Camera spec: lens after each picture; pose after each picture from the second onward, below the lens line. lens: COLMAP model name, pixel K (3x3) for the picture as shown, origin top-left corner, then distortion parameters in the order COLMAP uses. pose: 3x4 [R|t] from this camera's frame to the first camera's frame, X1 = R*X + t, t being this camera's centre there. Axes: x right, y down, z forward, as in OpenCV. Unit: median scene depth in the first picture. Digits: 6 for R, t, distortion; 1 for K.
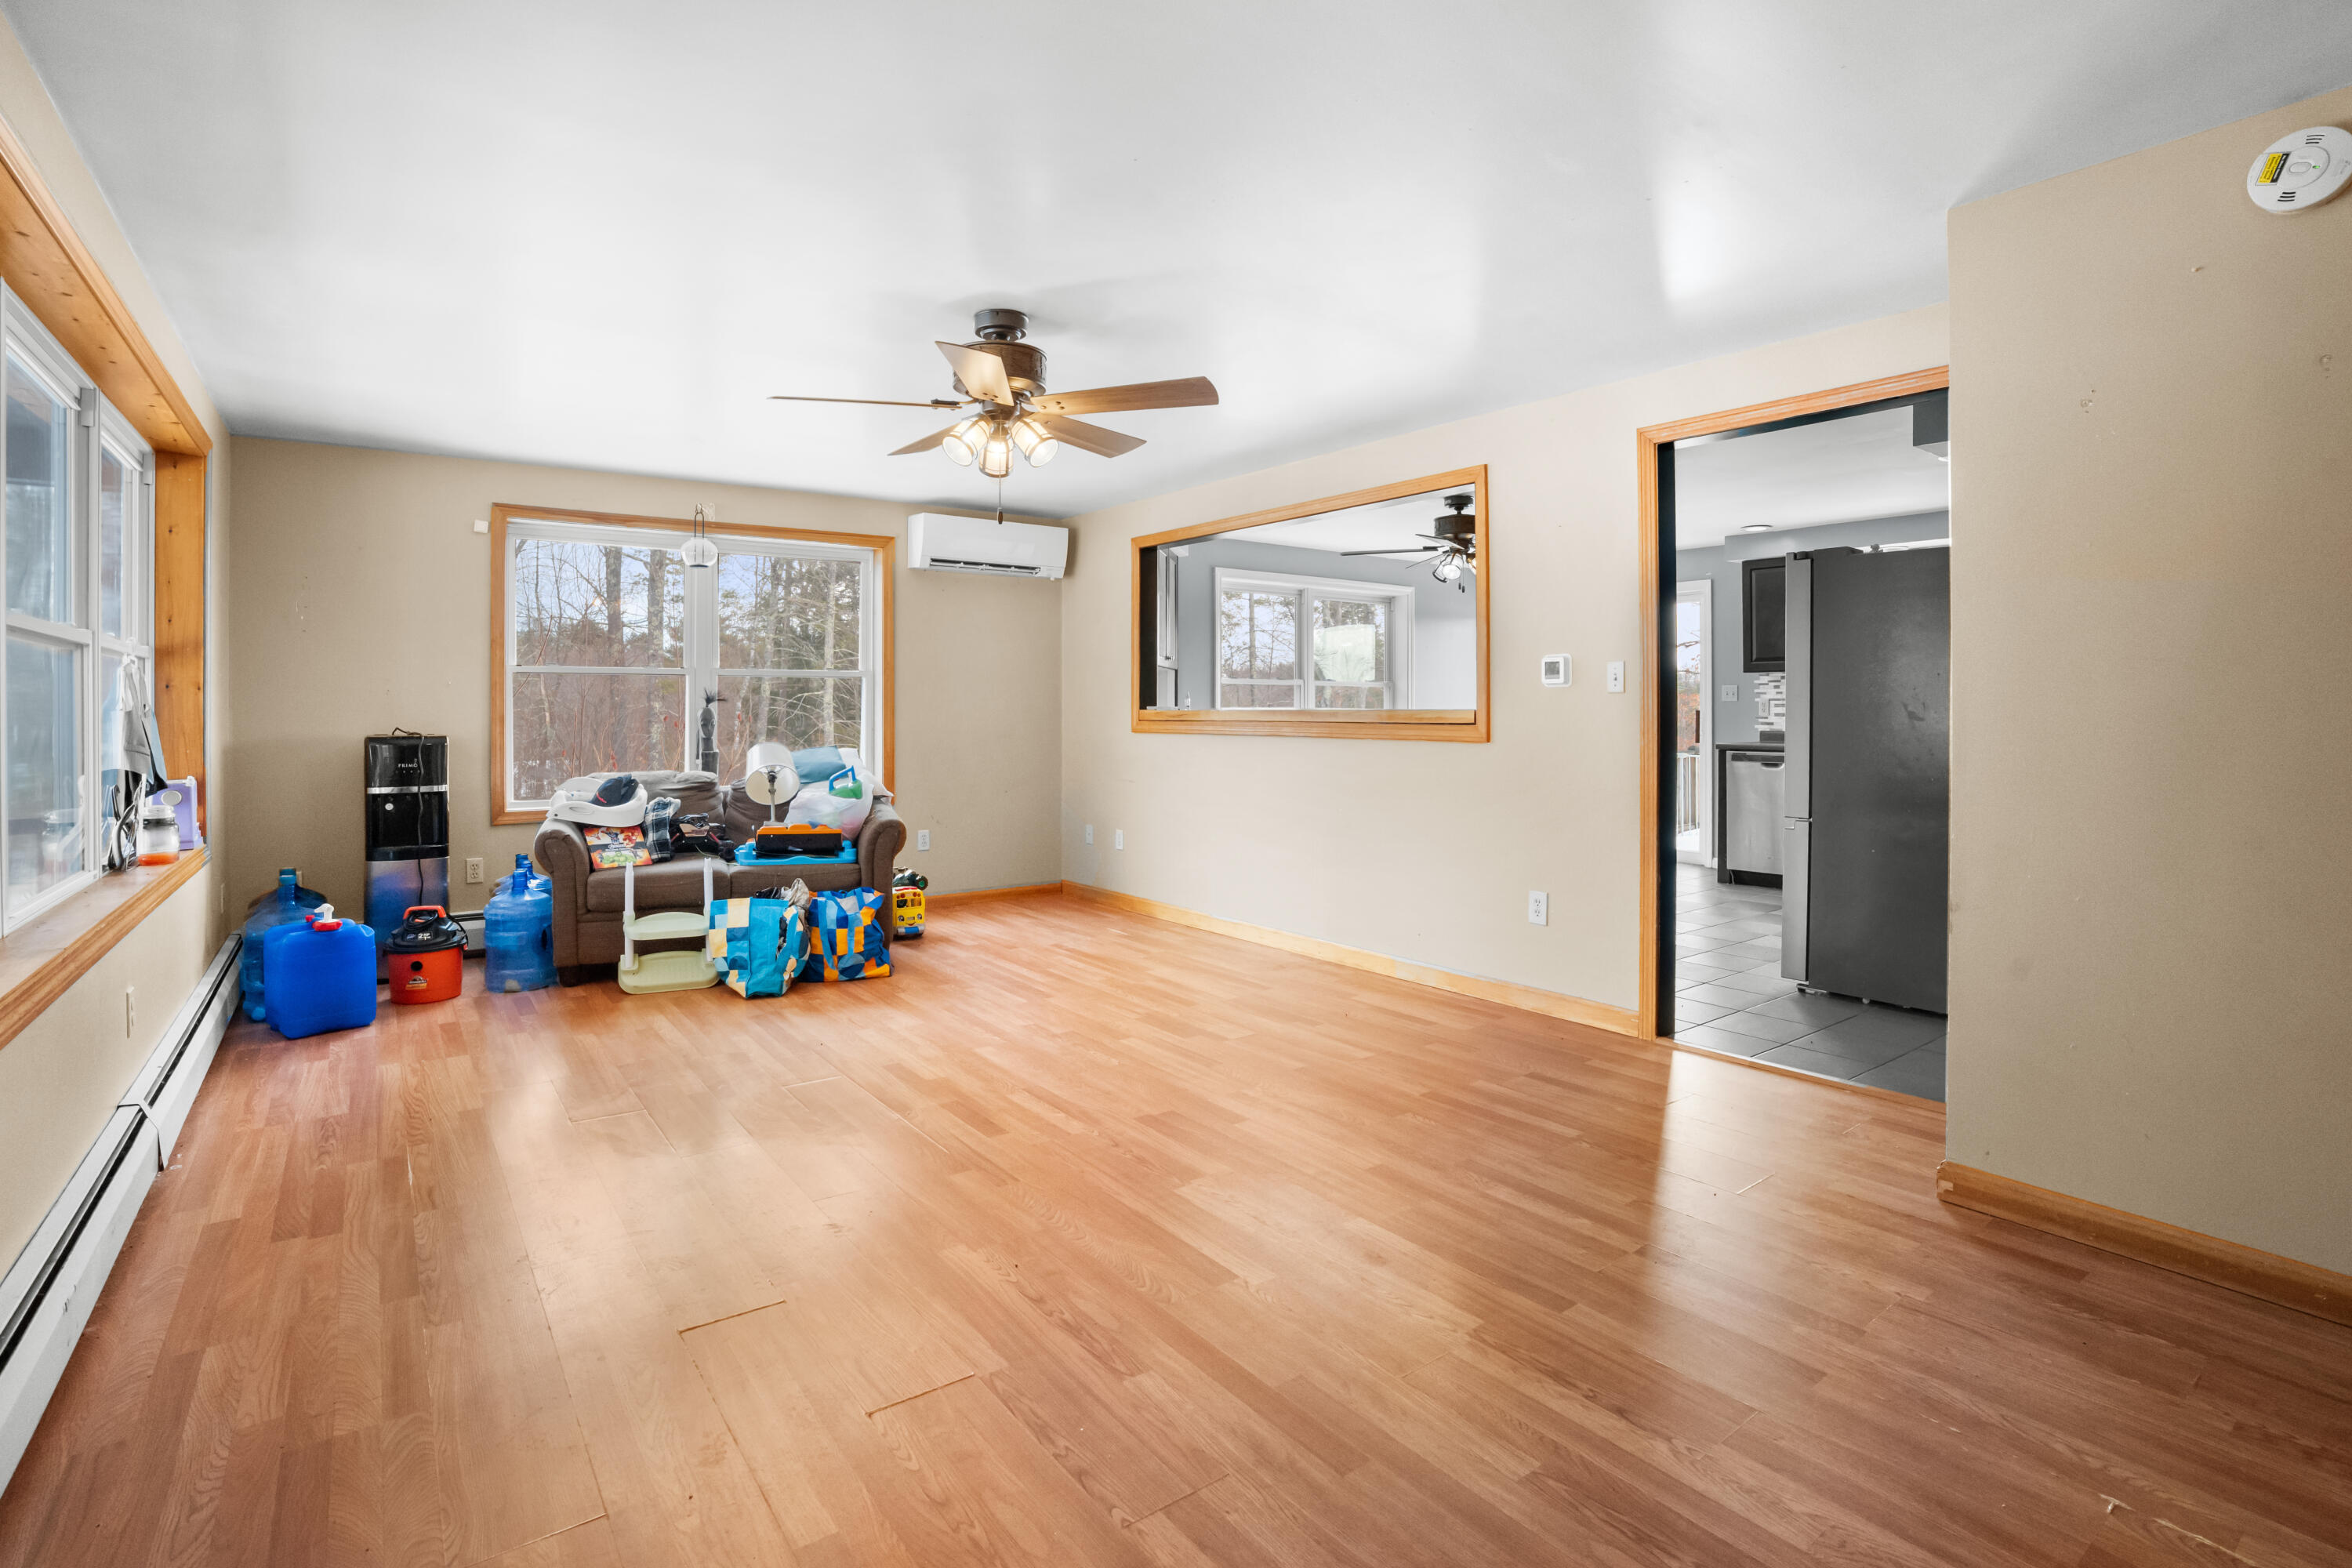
lens RADIAL K [[1114.6, 0, 1172.4], [0, 1114.6, 720.4], [0, 0, 1]] dist [-0.081042, 0.029755]
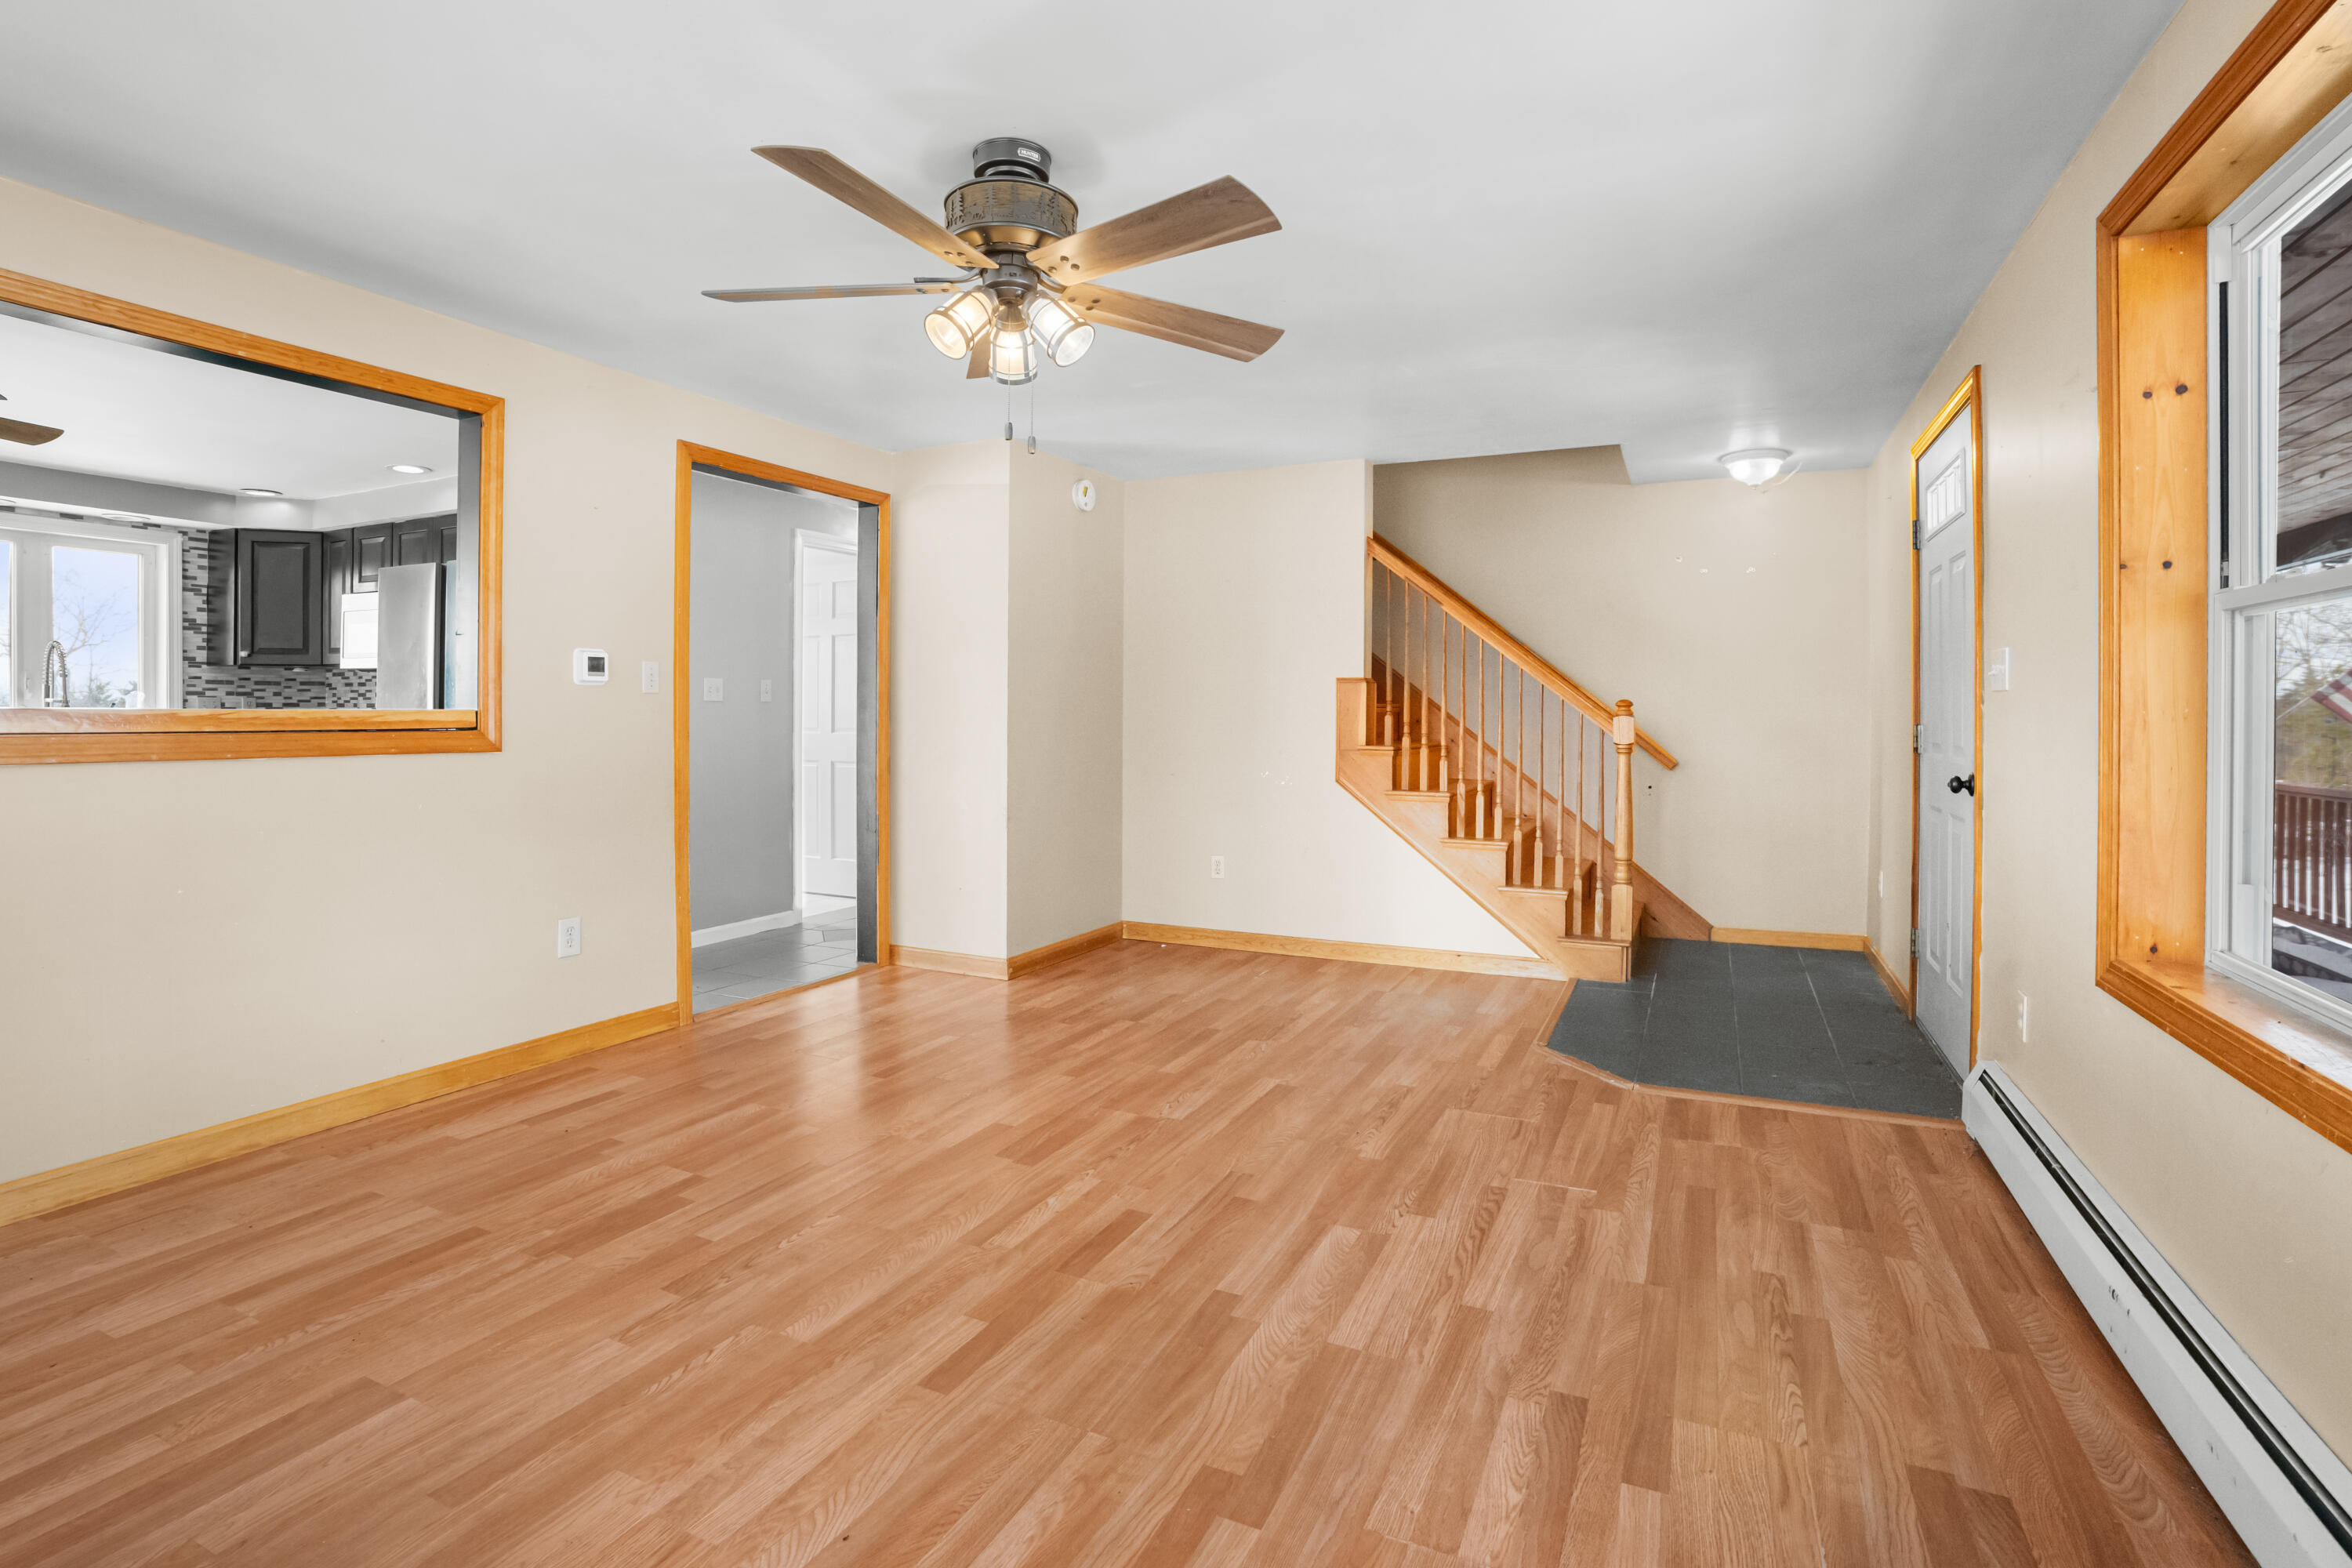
lens RADIAL K [[1119.2, 0, 1186.6], [0, 1119.2, 708.3], [0, 0, 1]] dist [-0.080386, 0.030881]
pose [[-0.471457, 0.004684, 0.881876, -0.853884], [0.006550, 0.999977, -0.001809, -0.008211], [-0.881865, 0.004924, -0.471477, 1.262409]]
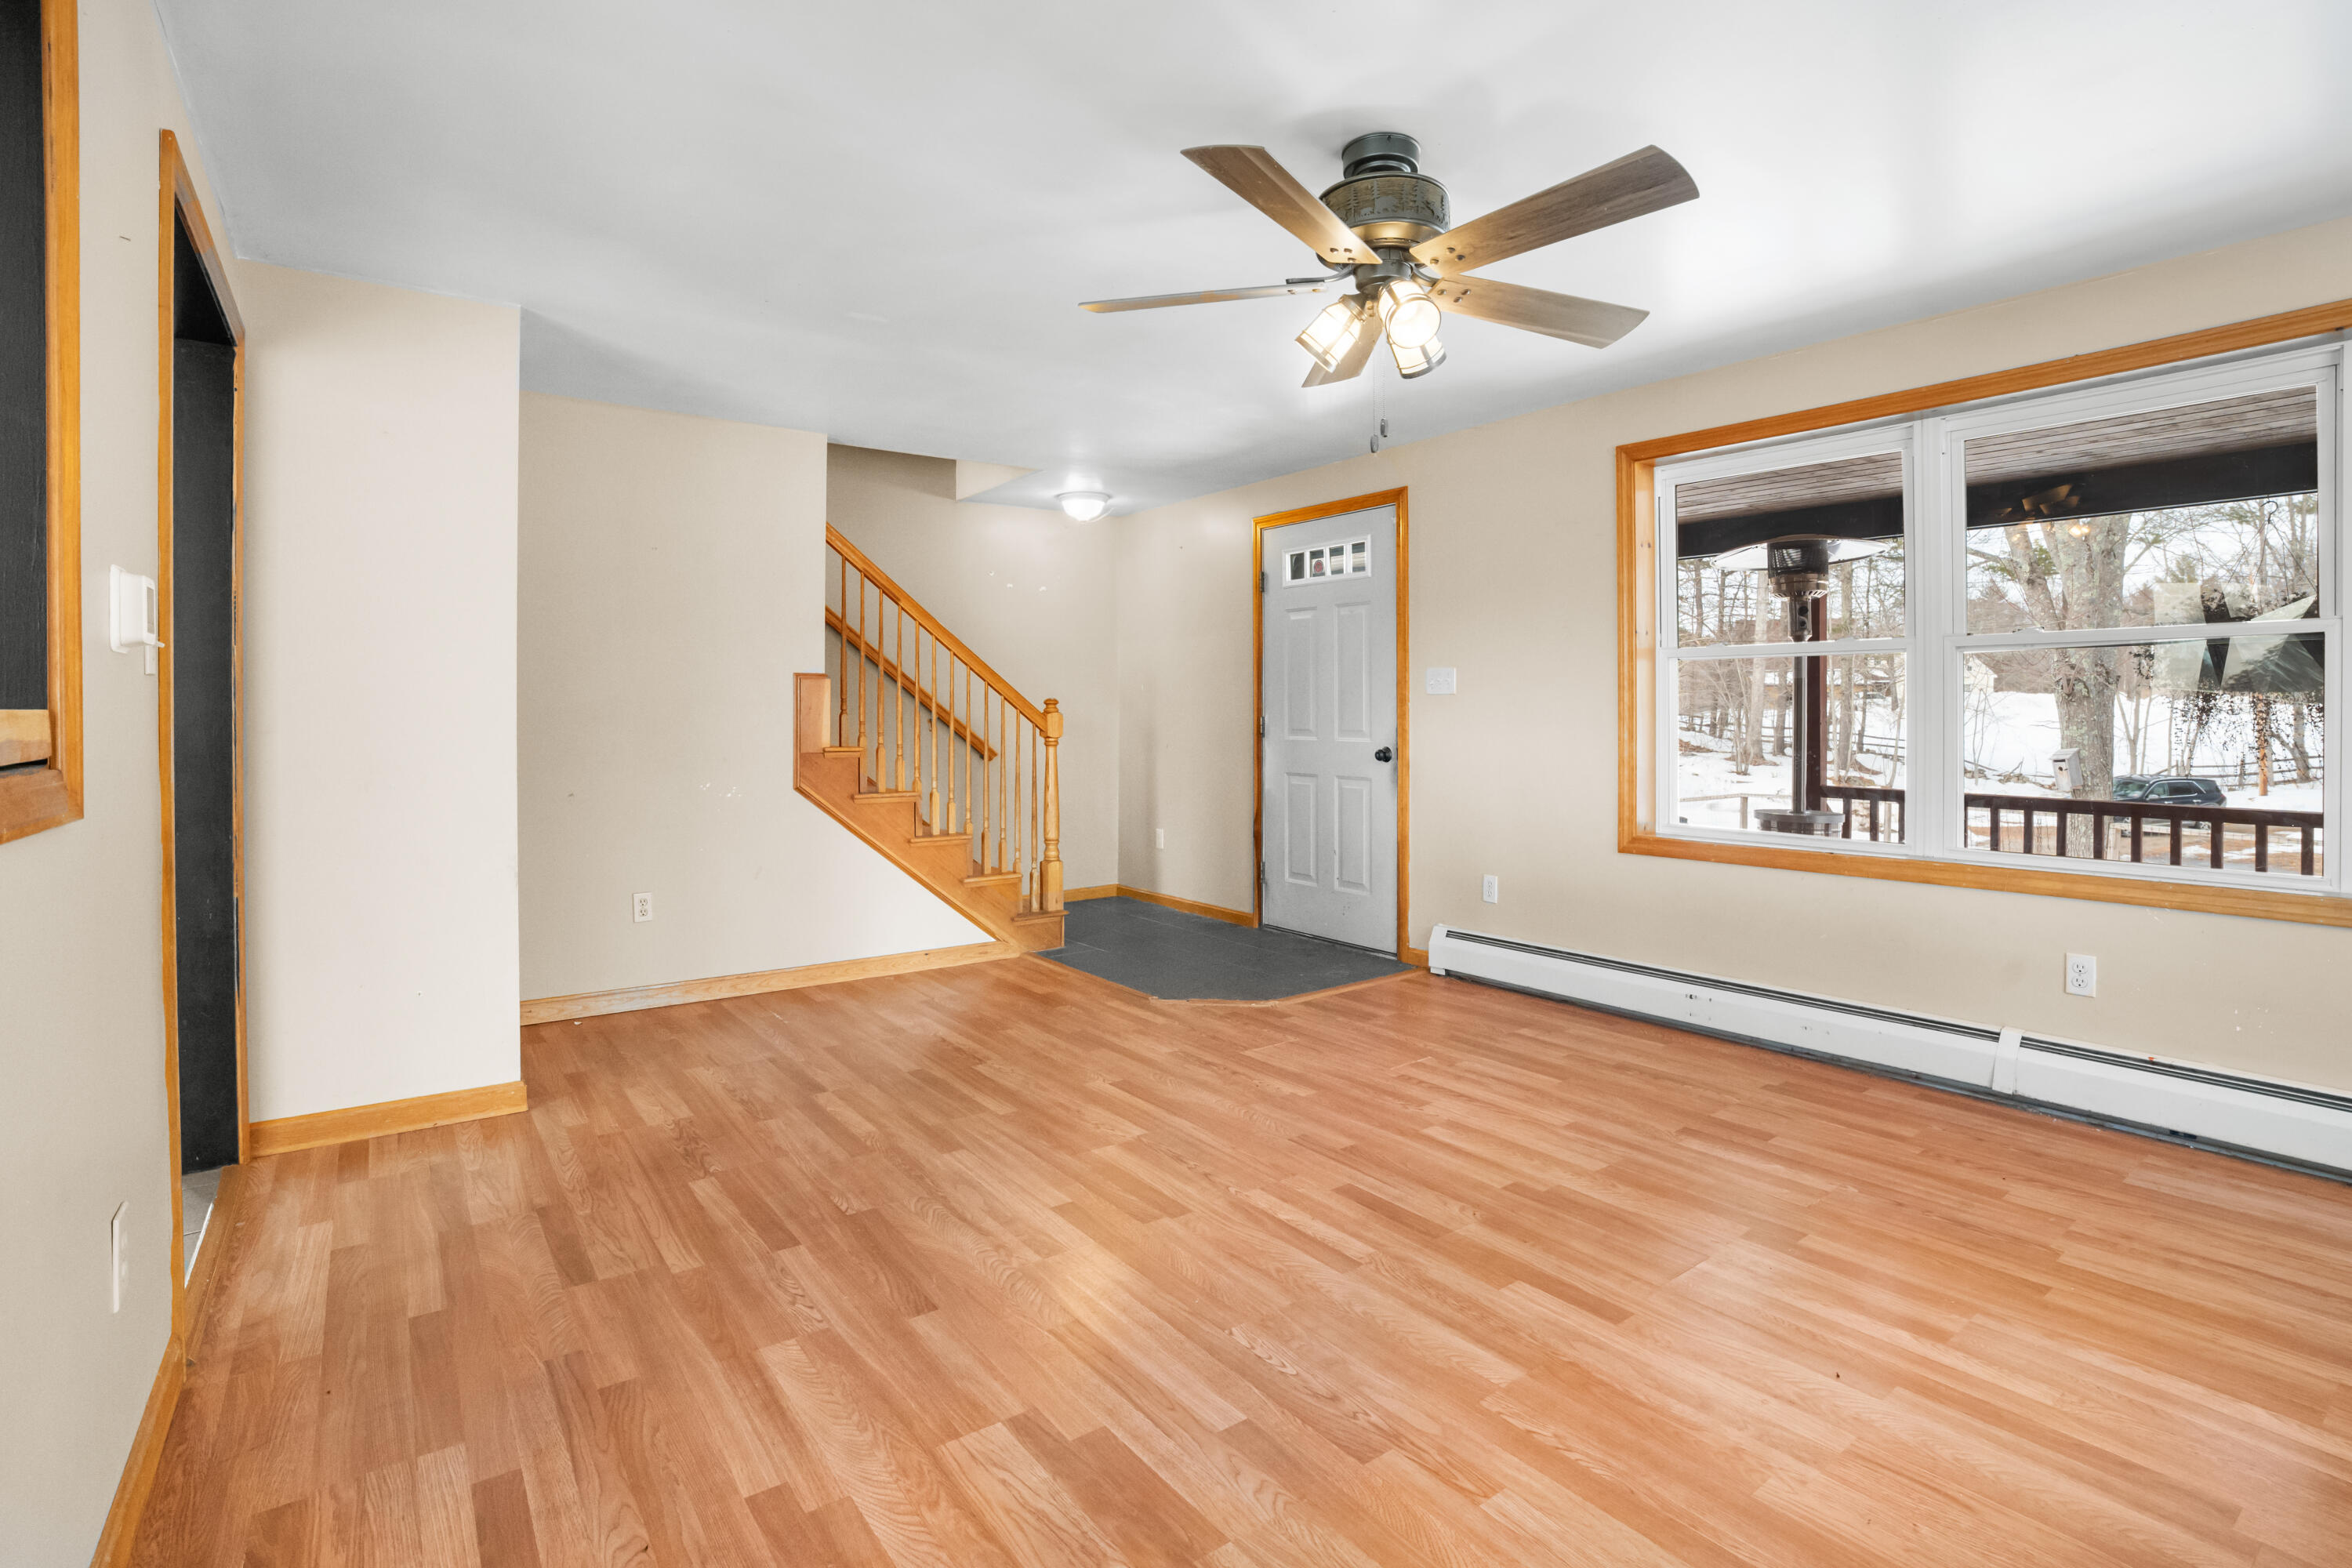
lens RADIAL K [[1128.3, 0, 1177.1], [0, 1128.3, 715.2], [0, 0, 1]] dist [-0.080932, 0.034739]
pose [[-0.999986, 0.004764, -0.002422, -0.023296], [0.004729, 0.999888, 0.014212, -0.016539], [0.002489, 0.014200, -0.999896, 1.748717]]
